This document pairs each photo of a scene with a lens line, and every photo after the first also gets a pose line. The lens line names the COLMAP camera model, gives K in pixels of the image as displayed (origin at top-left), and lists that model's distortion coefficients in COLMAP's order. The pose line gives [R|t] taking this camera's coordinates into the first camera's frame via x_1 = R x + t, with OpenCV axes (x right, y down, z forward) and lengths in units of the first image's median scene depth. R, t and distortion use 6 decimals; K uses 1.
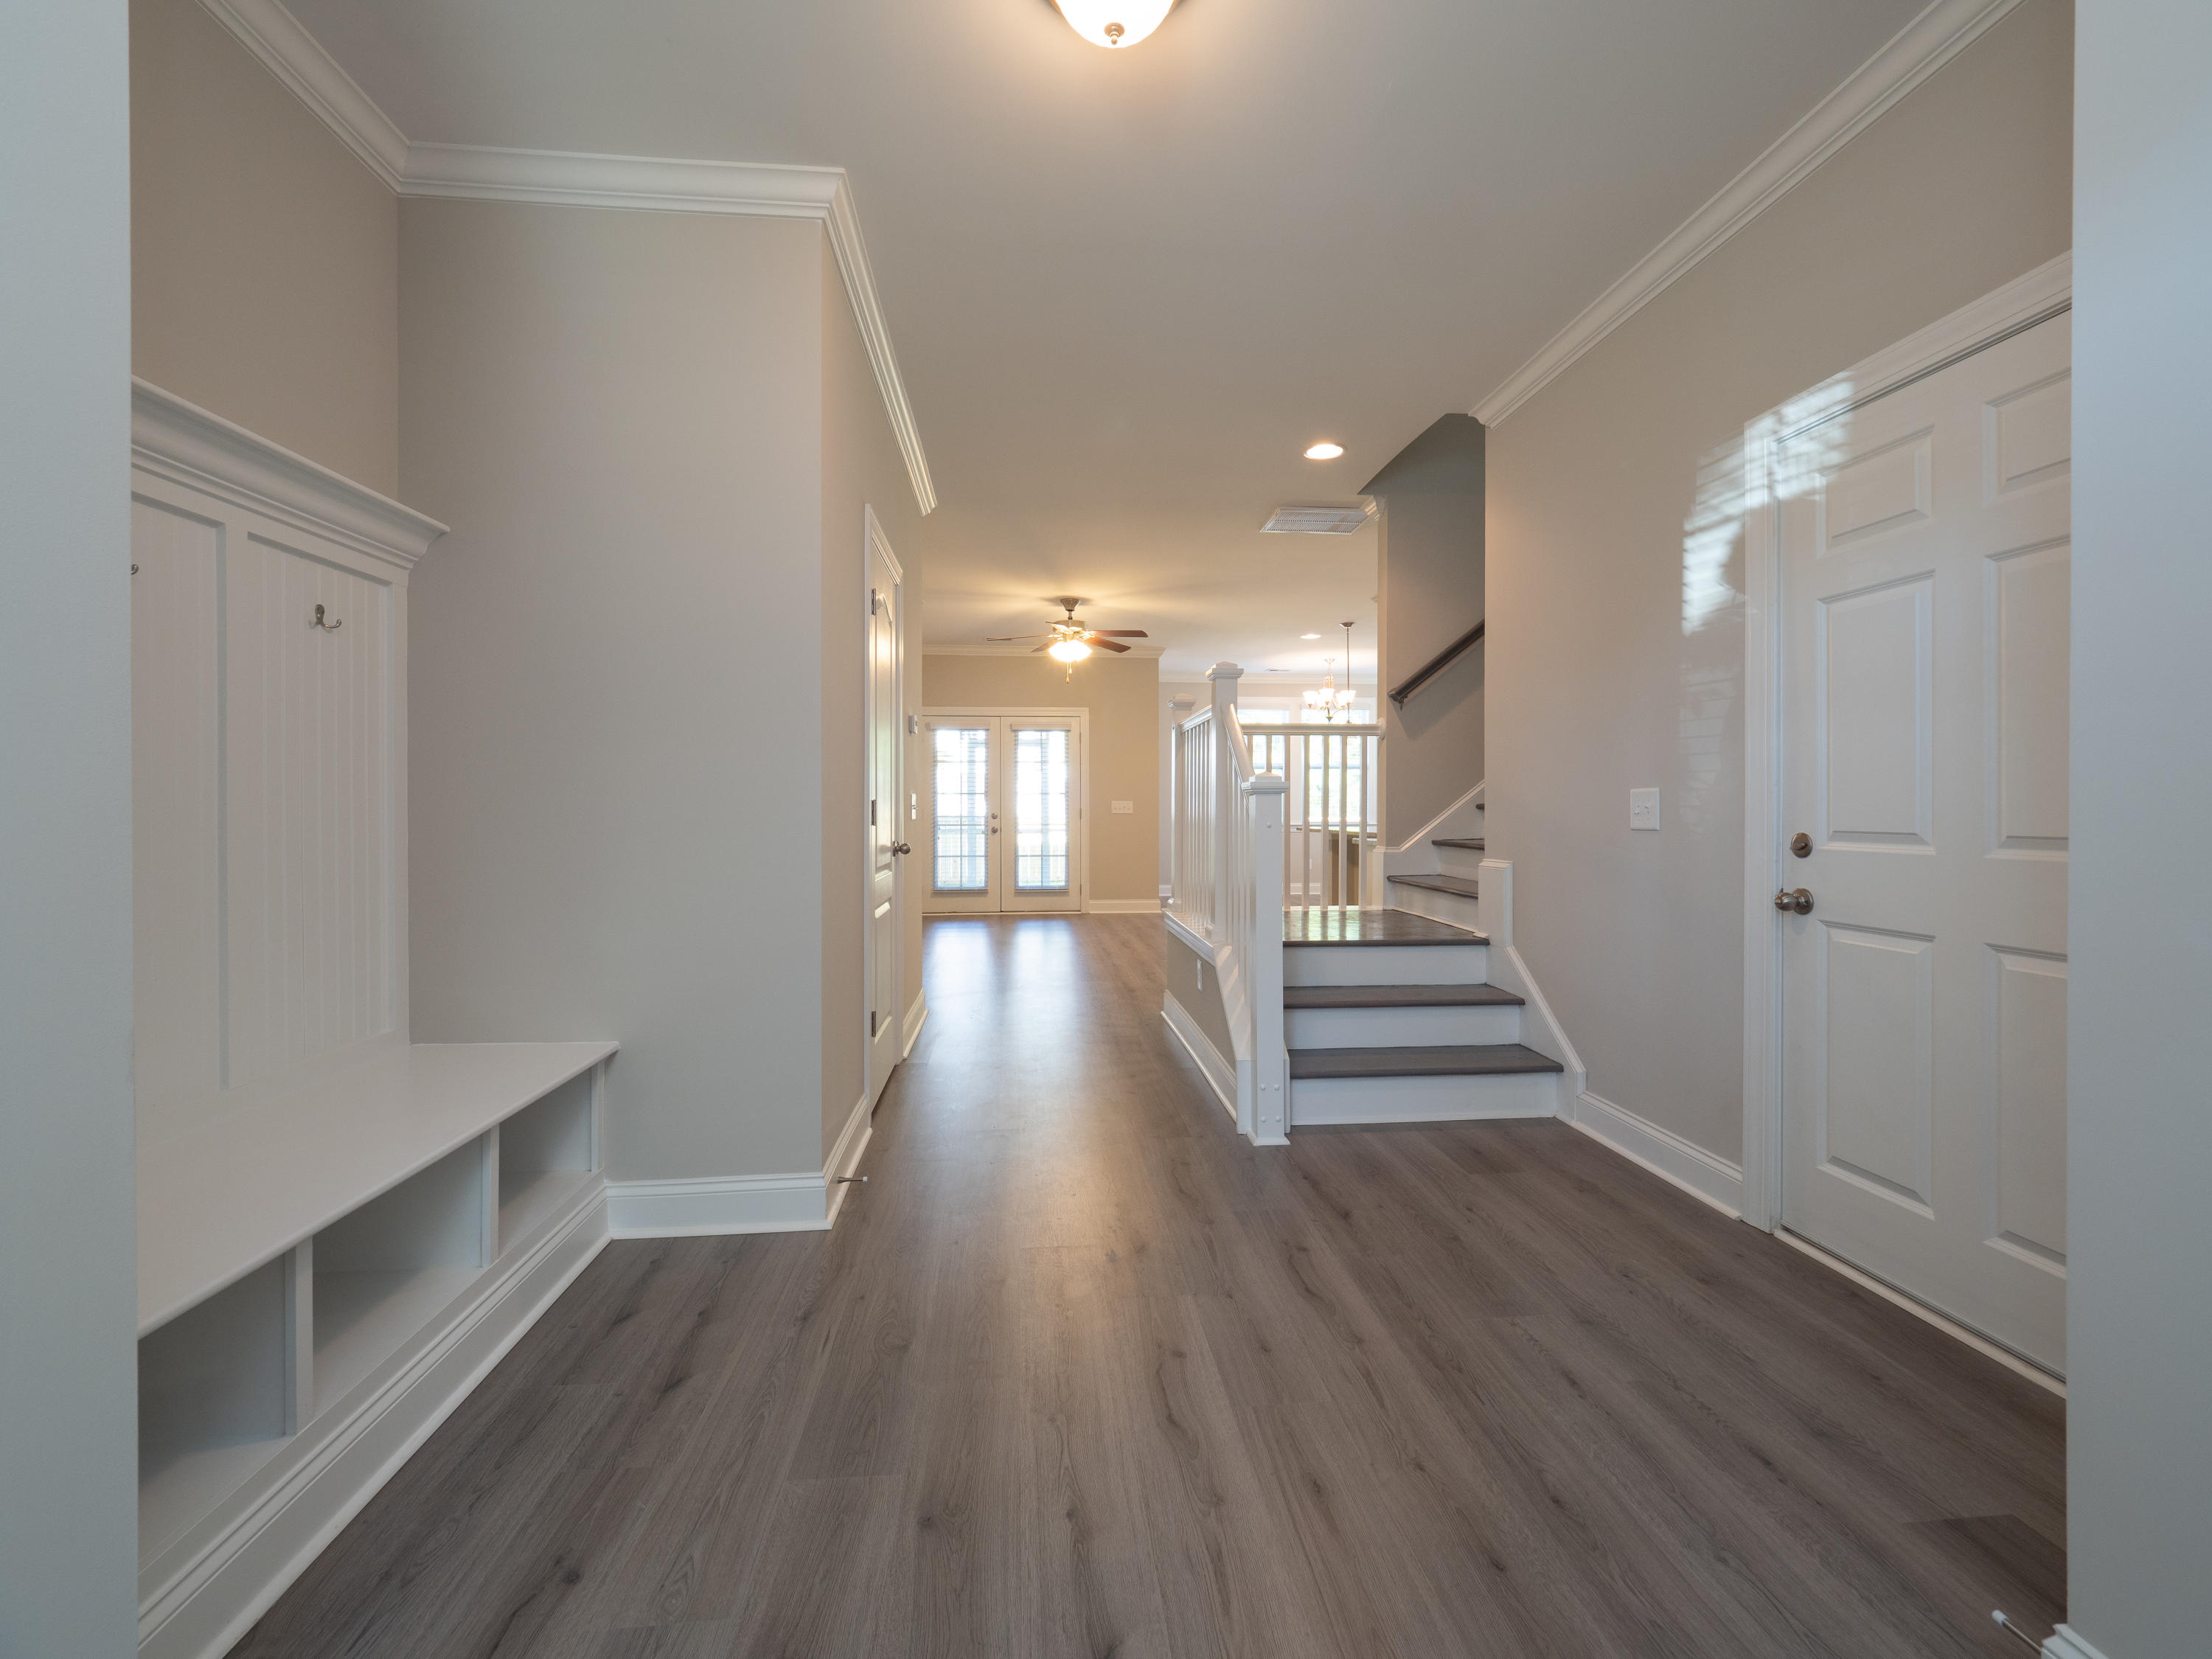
lens RADIAL K [[928.1, 0, 1105.3], [0, 928.1, 810.4], [0, 0, 1]] dist [-0.005692, -0.001138]
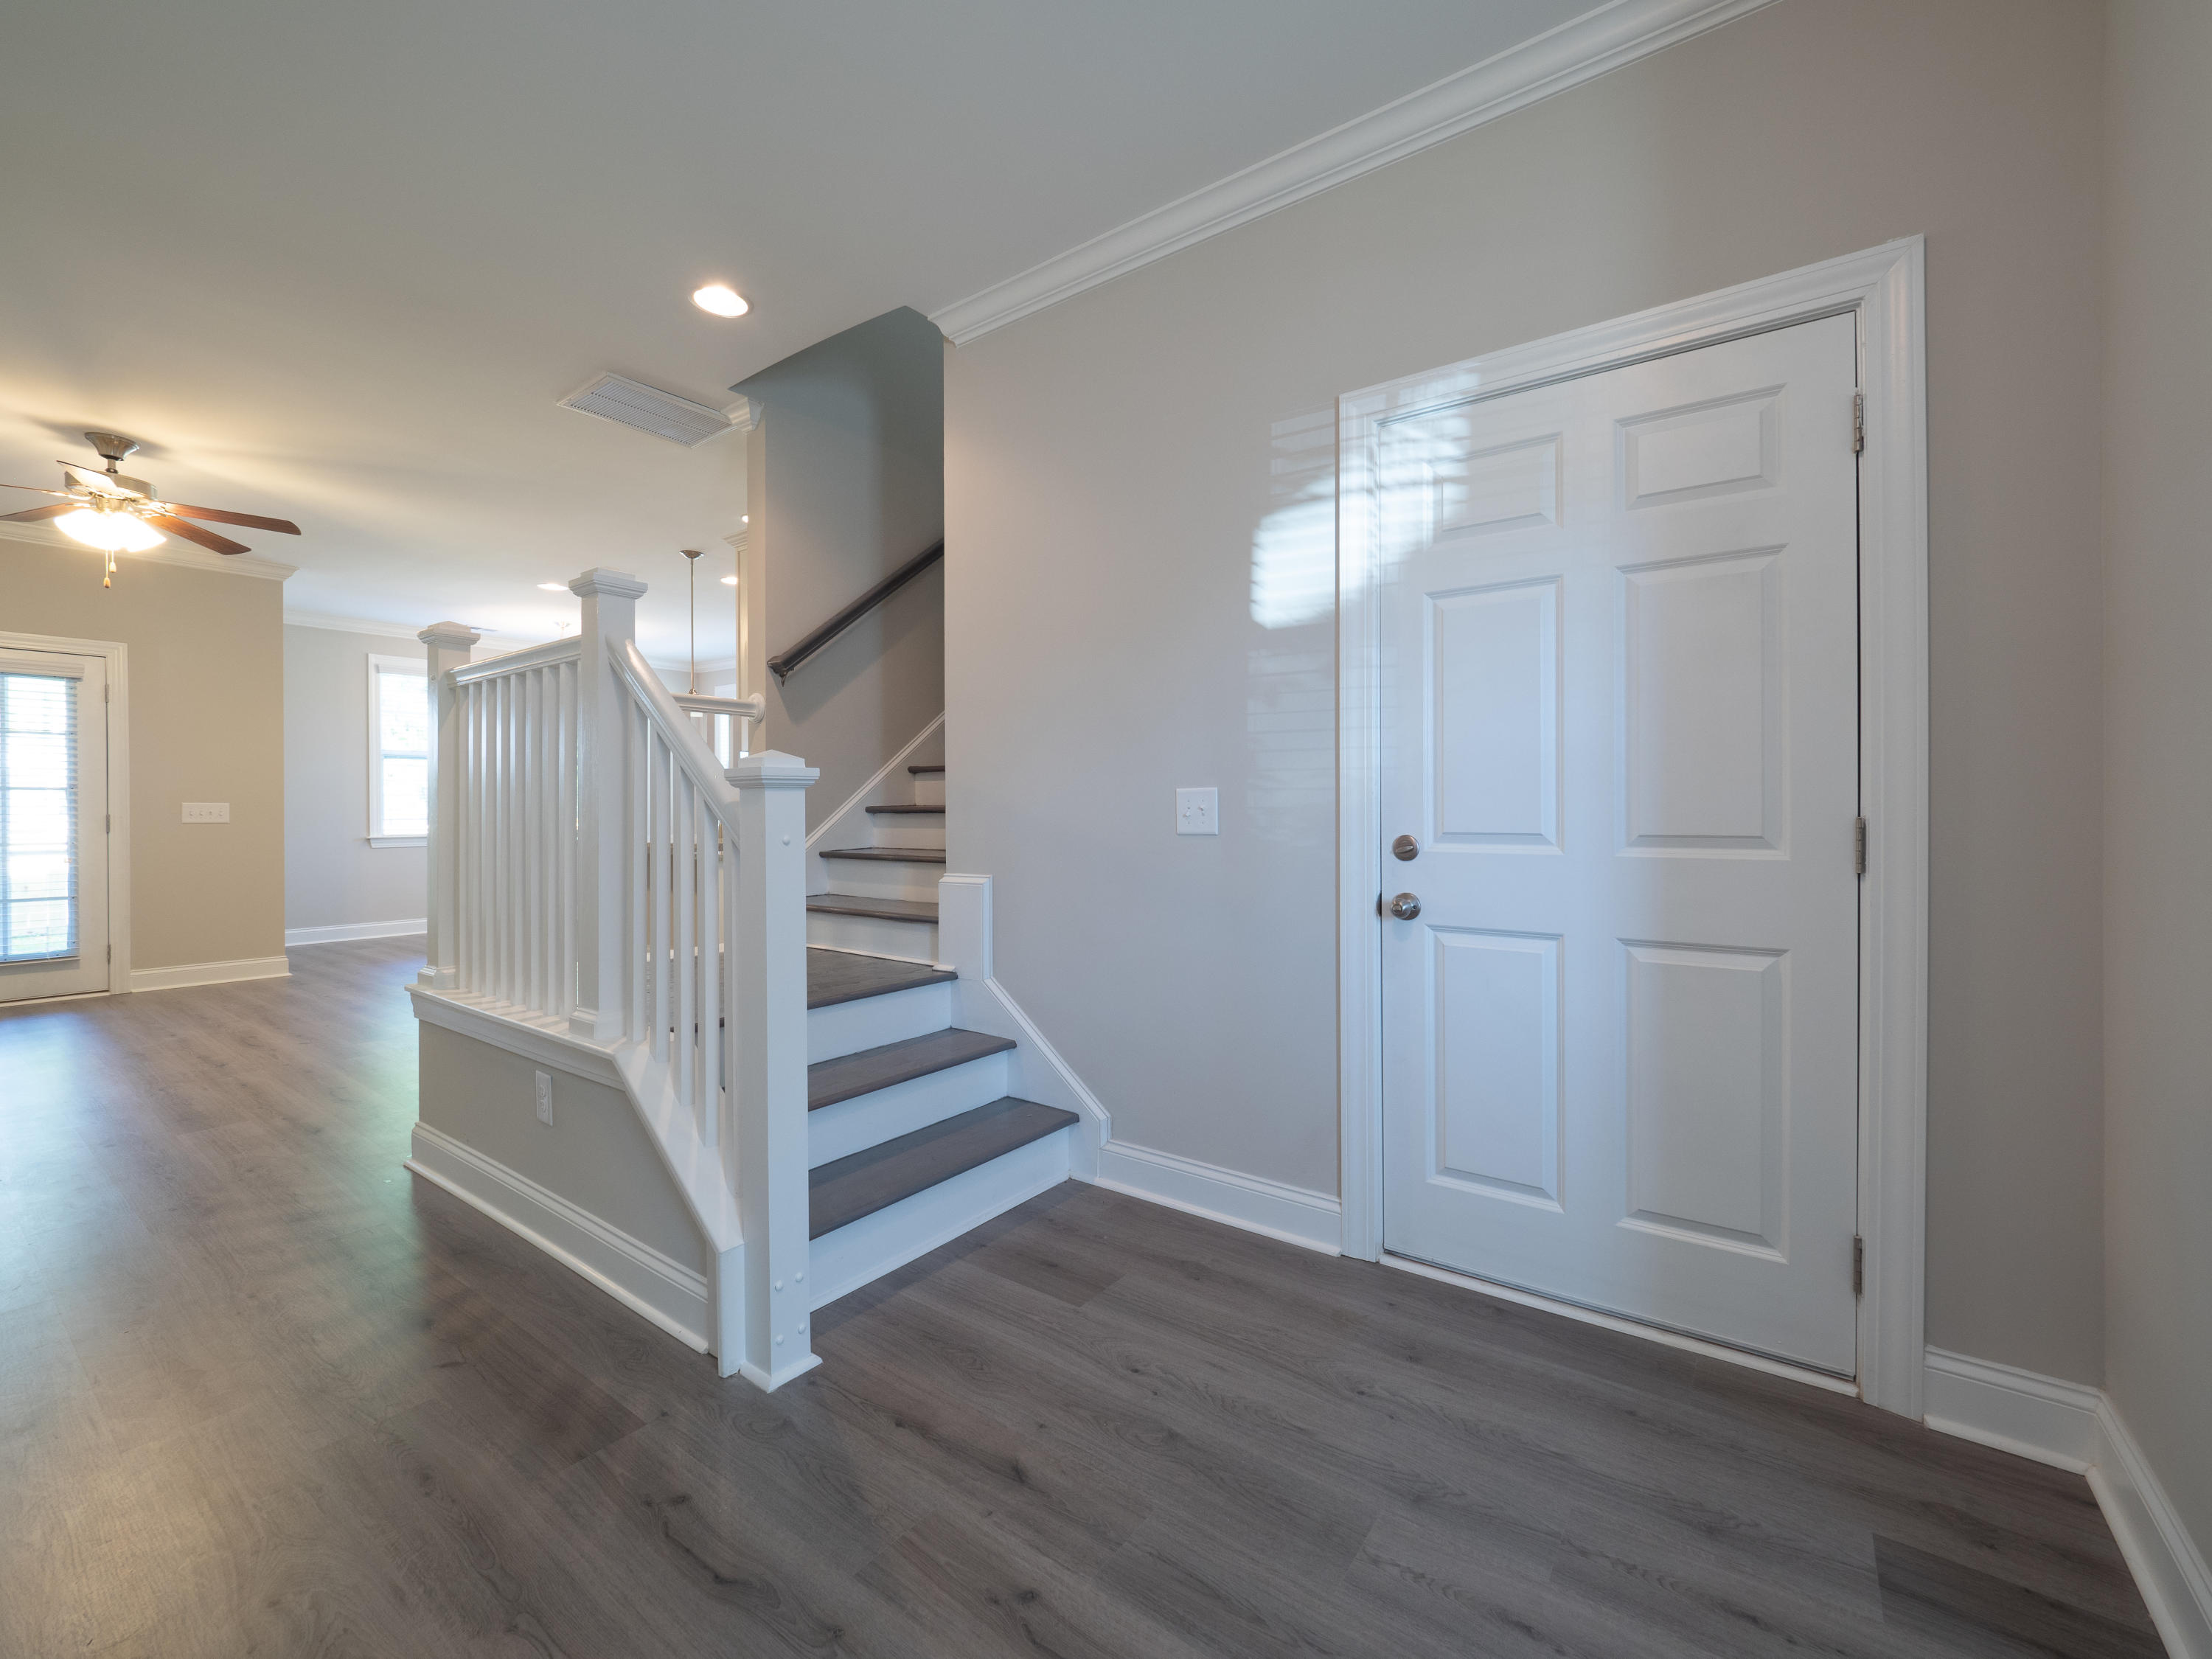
lens RADIAL K [[928.1, 0, 1104.4], [0, 928.1, 811.1], [0, 0, 1]] dist [-0.005692, -0.001138]
pose [[0.663690, -0.002258, 0.748004, -0.132255], [0.004982, 0.999987, -0.001401, -0.000657], [-0.747991, 0.004656, 0.663692, 0.454177]]
